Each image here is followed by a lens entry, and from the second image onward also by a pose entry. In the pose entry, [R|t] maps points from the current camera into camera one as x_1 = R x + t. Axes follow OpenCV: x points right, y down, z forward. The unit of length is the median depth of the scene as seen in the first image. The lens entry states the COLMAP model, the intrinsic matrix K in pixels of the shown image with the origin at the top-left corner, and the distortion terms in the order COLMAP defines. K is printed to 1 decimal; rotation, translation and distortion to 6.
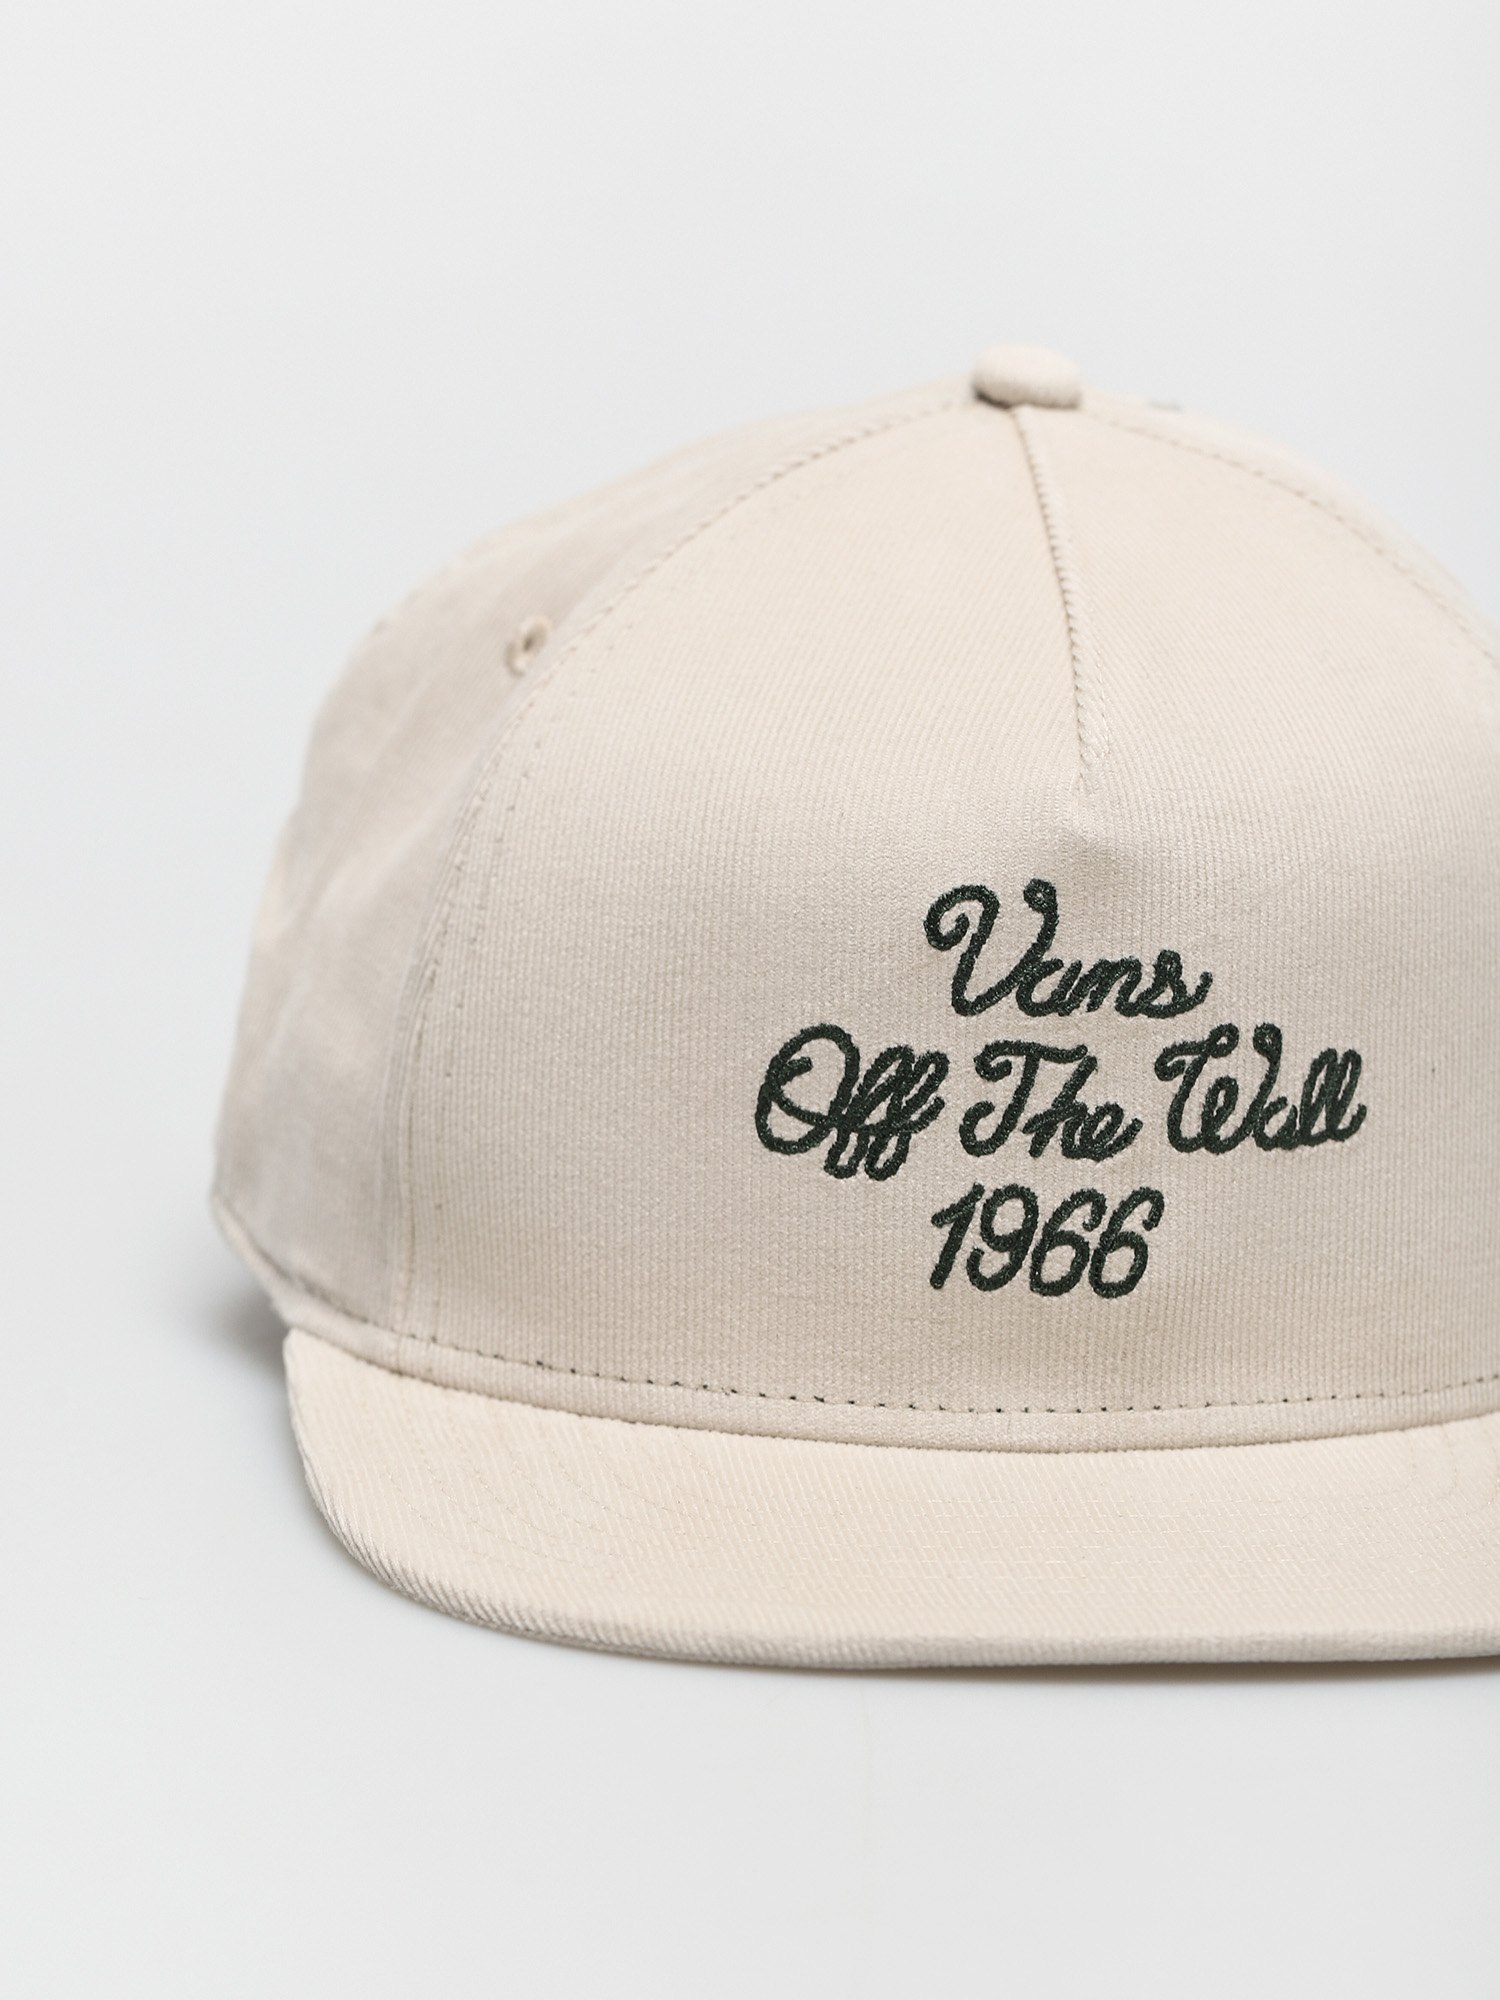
lens RADIAL K [[9849.5, 0, 750.0], [0, 9849.5, 1000.0], [0, 0, 1]] dist [-0.010421, -2.819118]
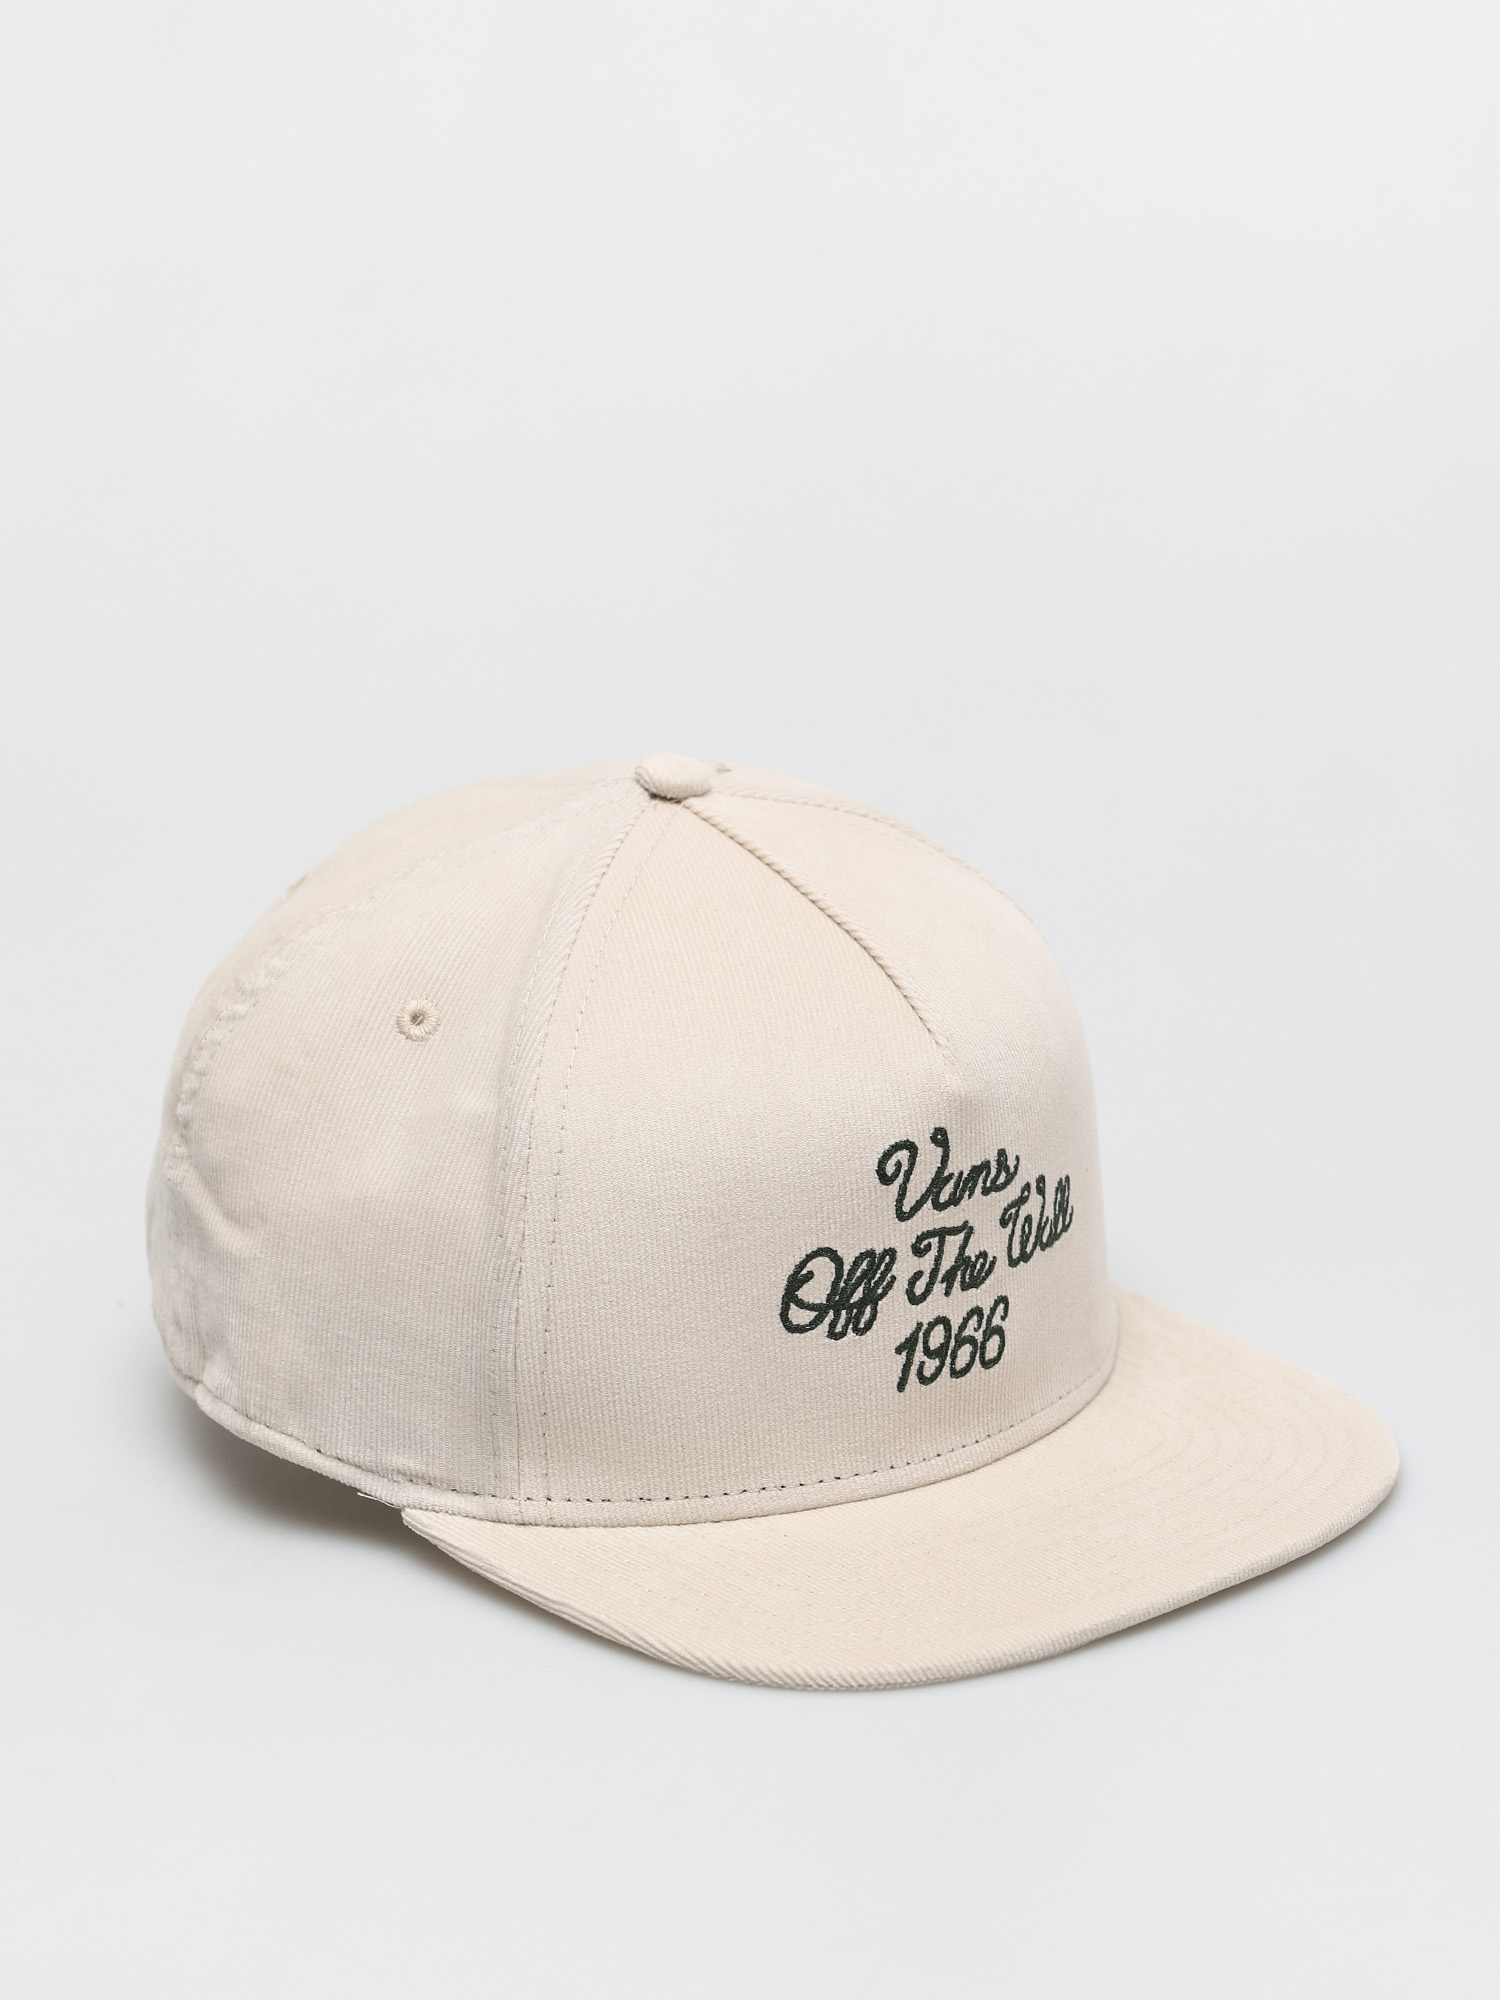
lens RADIAL K [[9849.5, 0, 750.0], [0, 9849.5, 1000.0], [0, 0, 1]] dist [-0.010421, -2.819118]
pose [[0.822964, -0.239770, 0.515015, -0.791523], [0.168890, 0.968840, 0.181176, -0.318451], [-0.542408, -0.062120, 0.837815, -0.292360]]
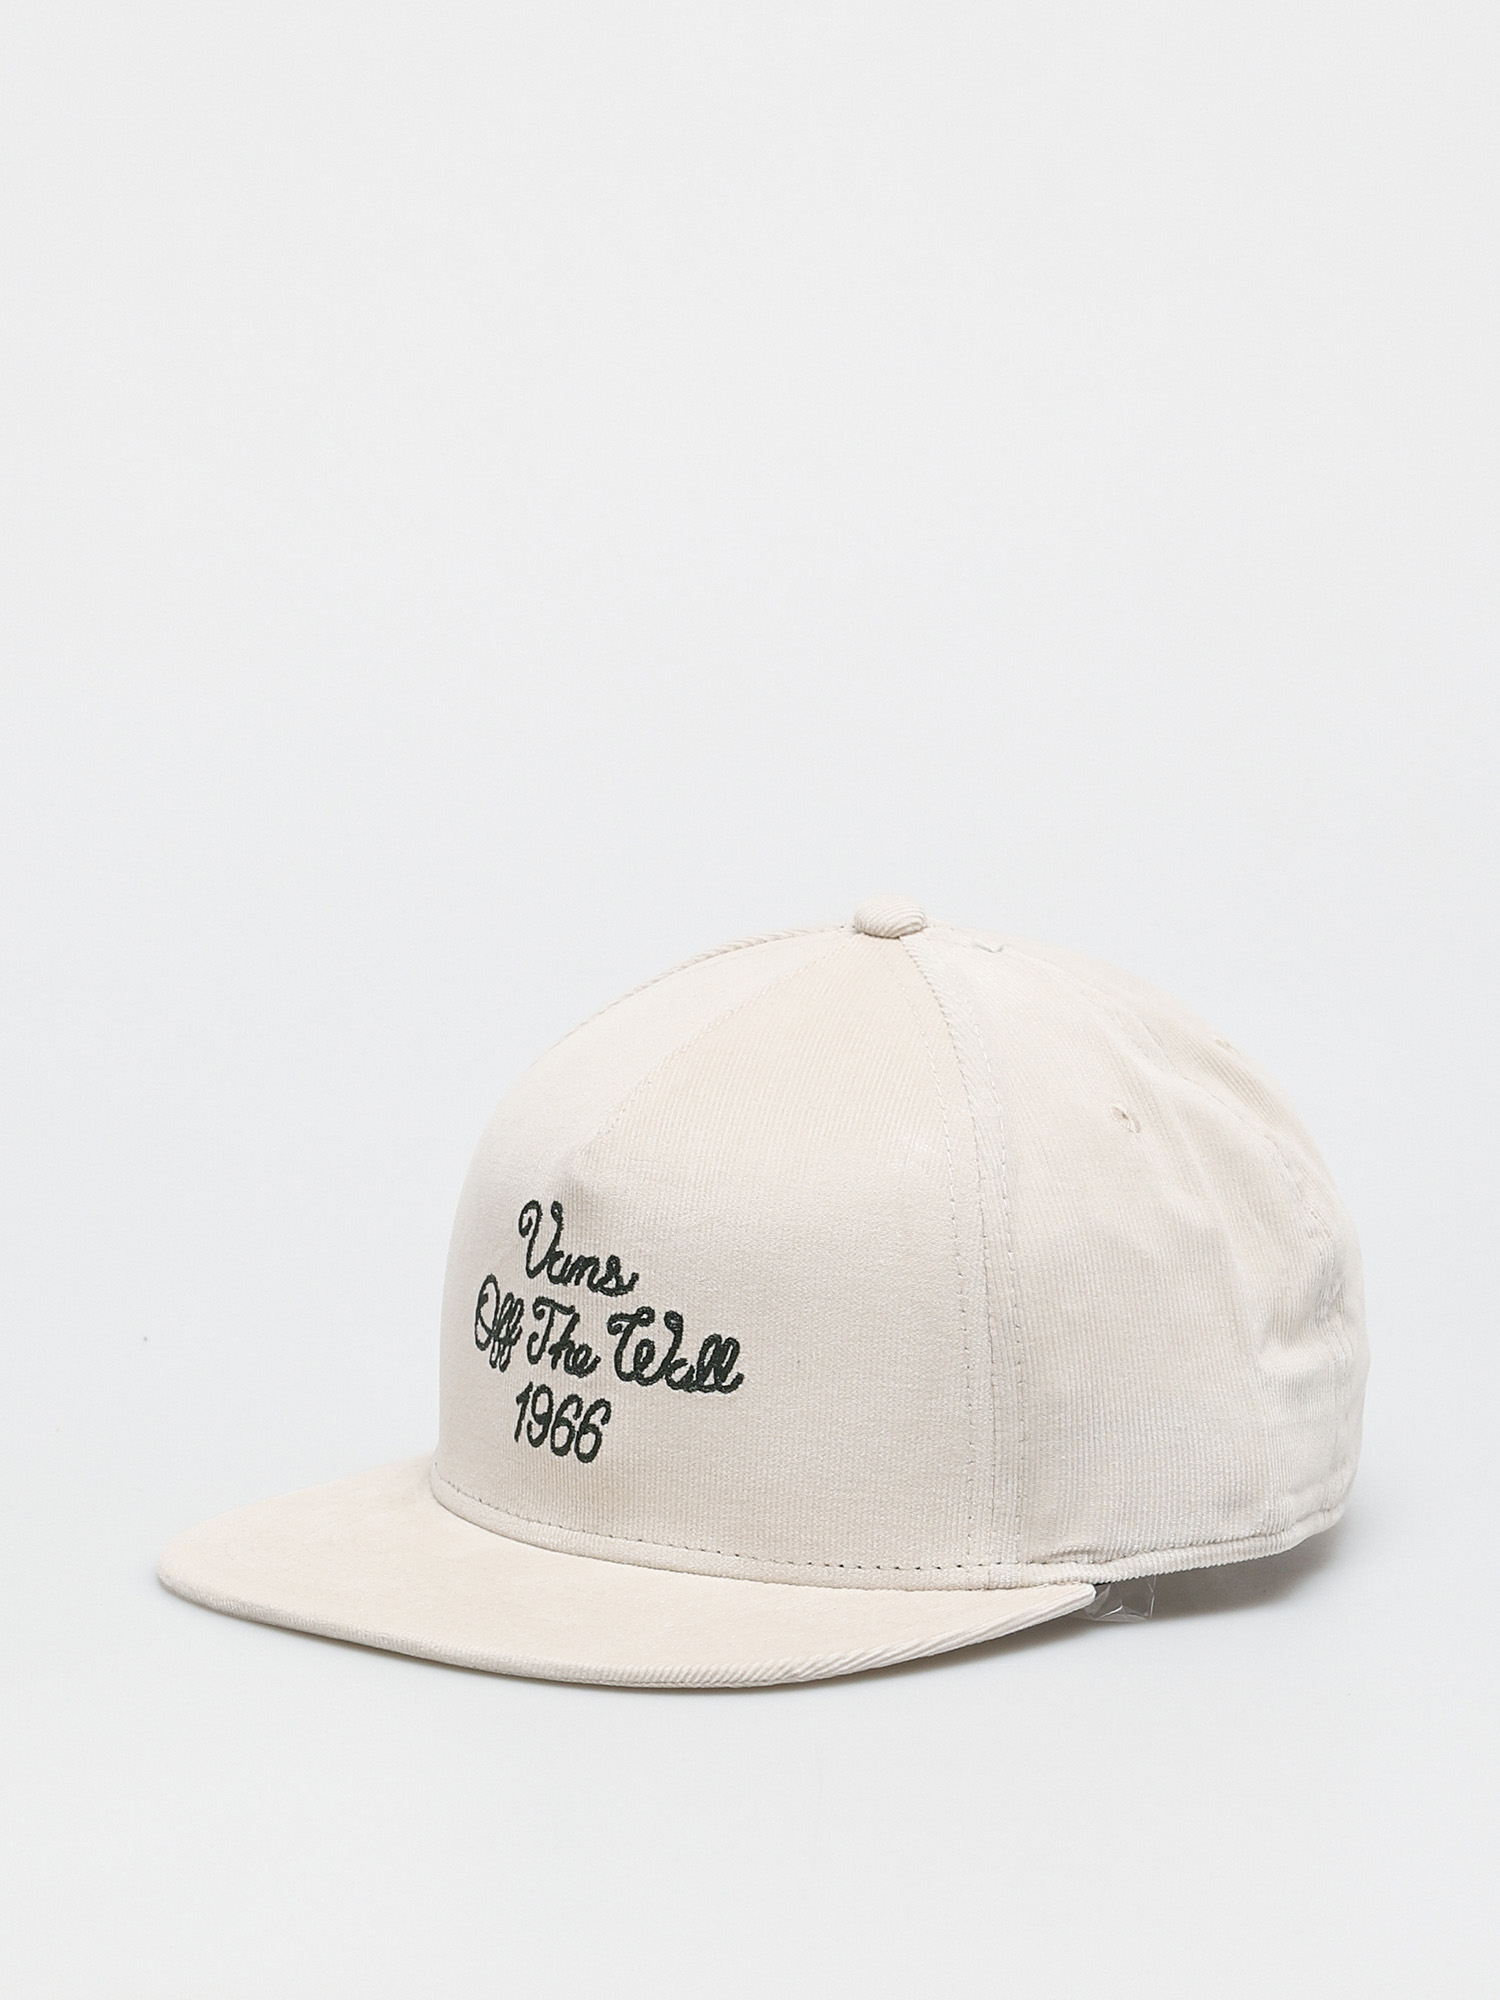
lens RADIAL K [[9849.5, 0, 750.0], [0, 9849.5, 1000.0], [0, 0, 1]] dist [-0.010421, -2.819118]
pose [[0.634212, 0.107612, -0.765633, 1.307332], [-0.158395, 0.987347, 0.007568, -0.062967], [0.756760, 0.116473, 0.643233, -0.045605]]
